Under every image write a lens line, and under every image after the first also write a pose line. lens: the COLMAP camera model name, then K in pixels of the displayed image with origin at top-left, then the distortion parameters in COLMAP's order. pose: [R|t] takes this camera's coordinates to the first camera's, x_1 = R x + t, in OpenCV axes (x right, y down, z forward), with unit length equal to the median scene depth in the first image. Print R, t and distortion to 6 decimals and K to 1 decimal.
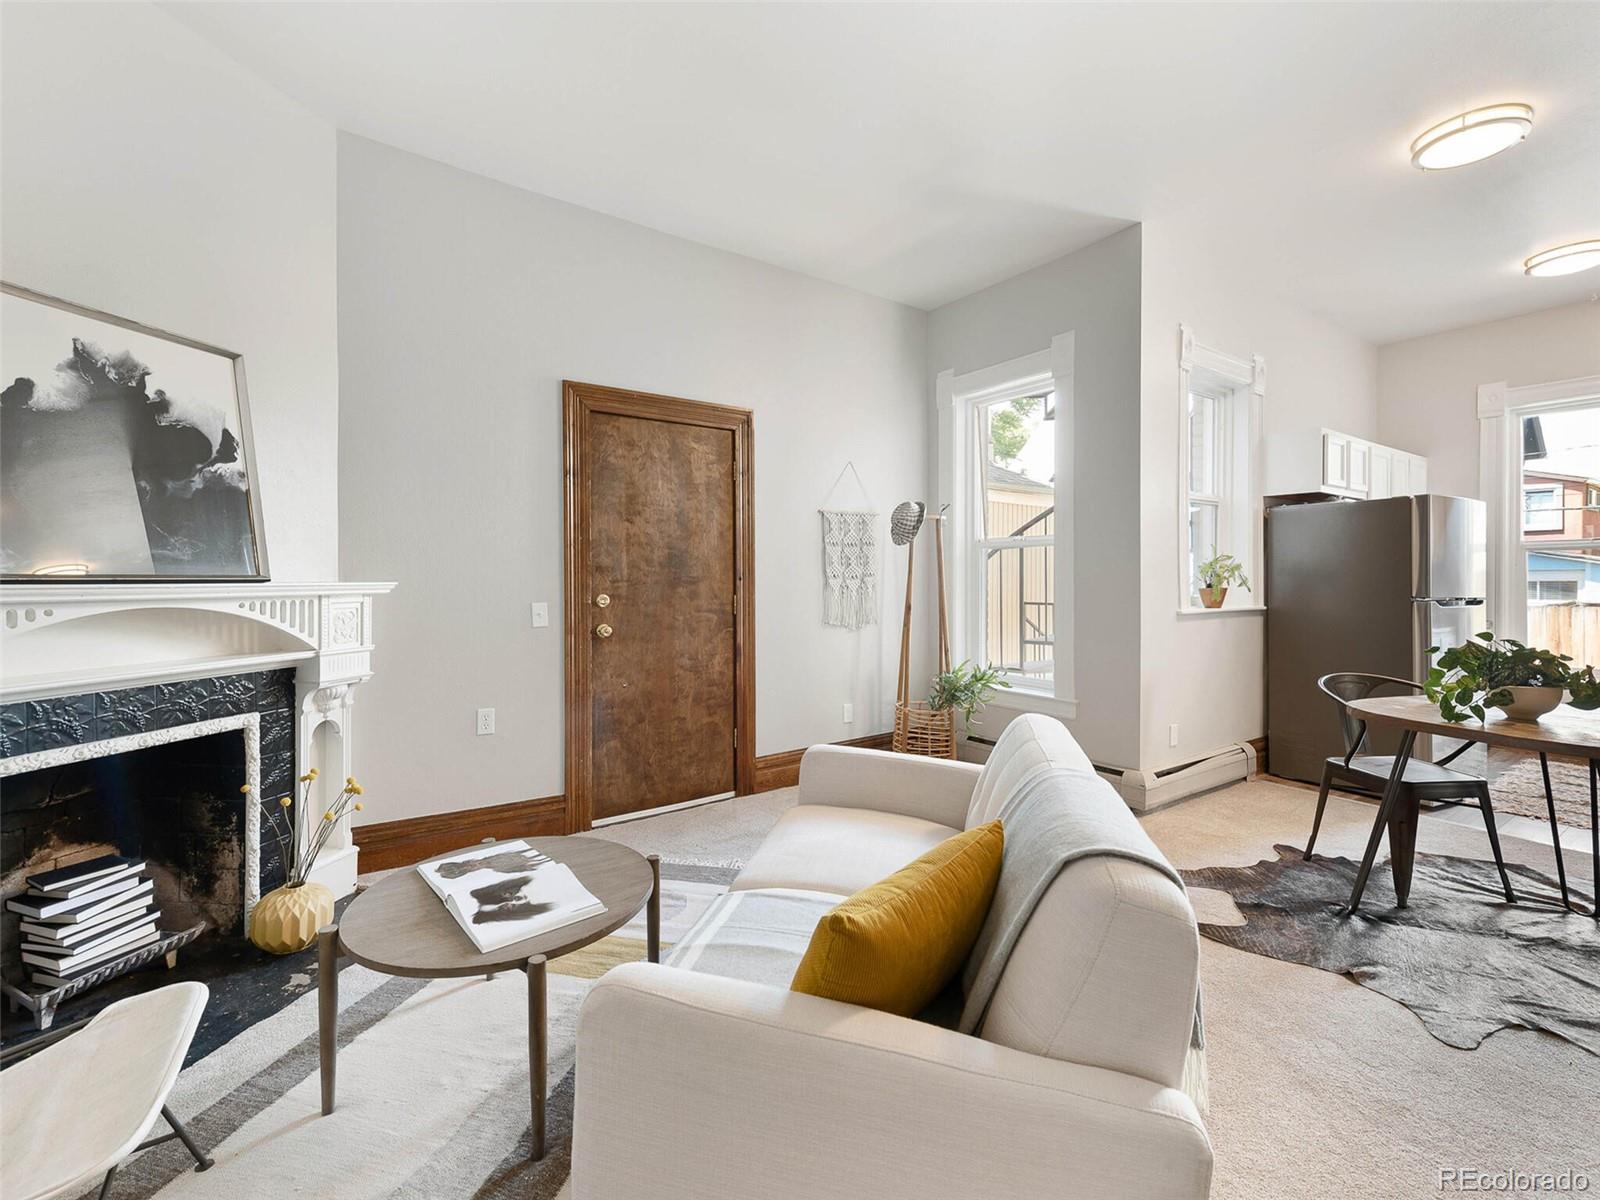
lens RADIAL K [[710.4, 0, 797.7], [0, 710.4, 578.3], [0, 0, 1]] dist [0.013323, -0.003664]
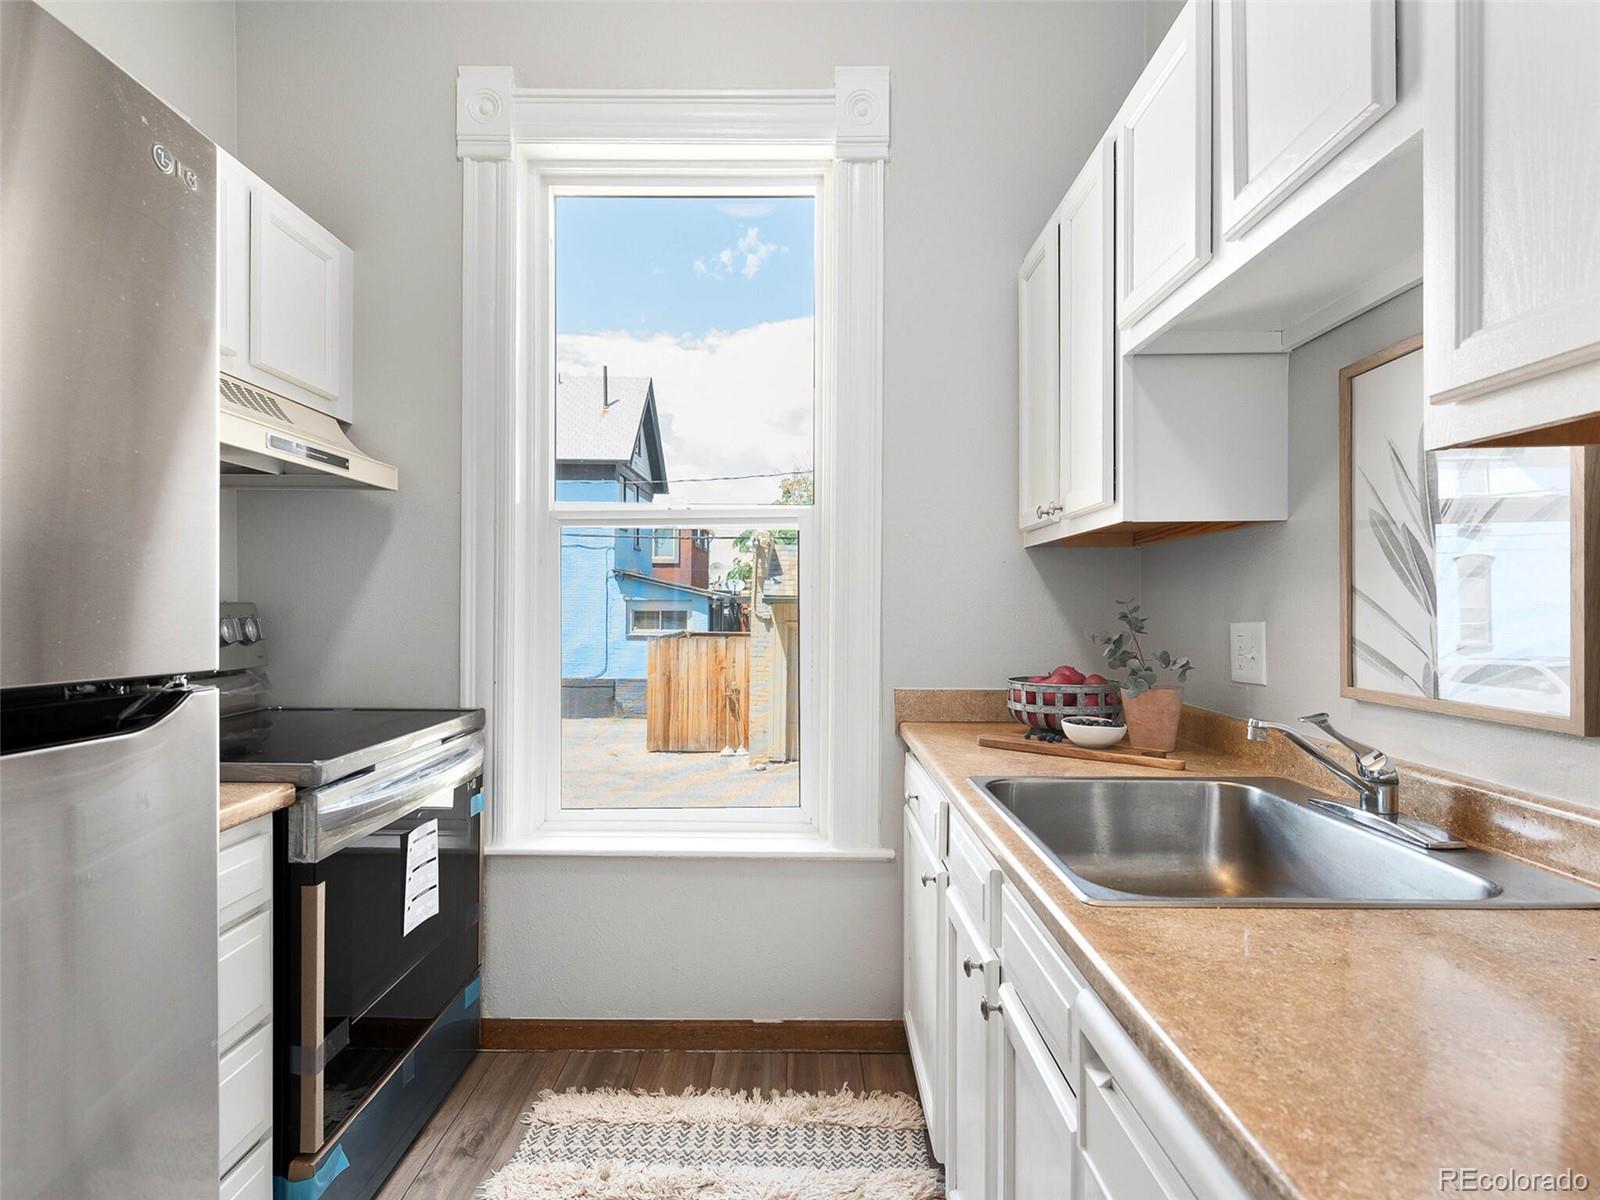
lens RADIAL K [[852.8, 0, 791.1], [0, 852.8, 614.4], [0, 0, 1]] dist [0.005302, -0.000891]
pose [[0.587879, 0.000536, 0.808948, 0.989807], [-0.006735, 0.999968, 0.004232, 0.012078], [-0.808921, -0.007936, 0.587864, 0.860540]]
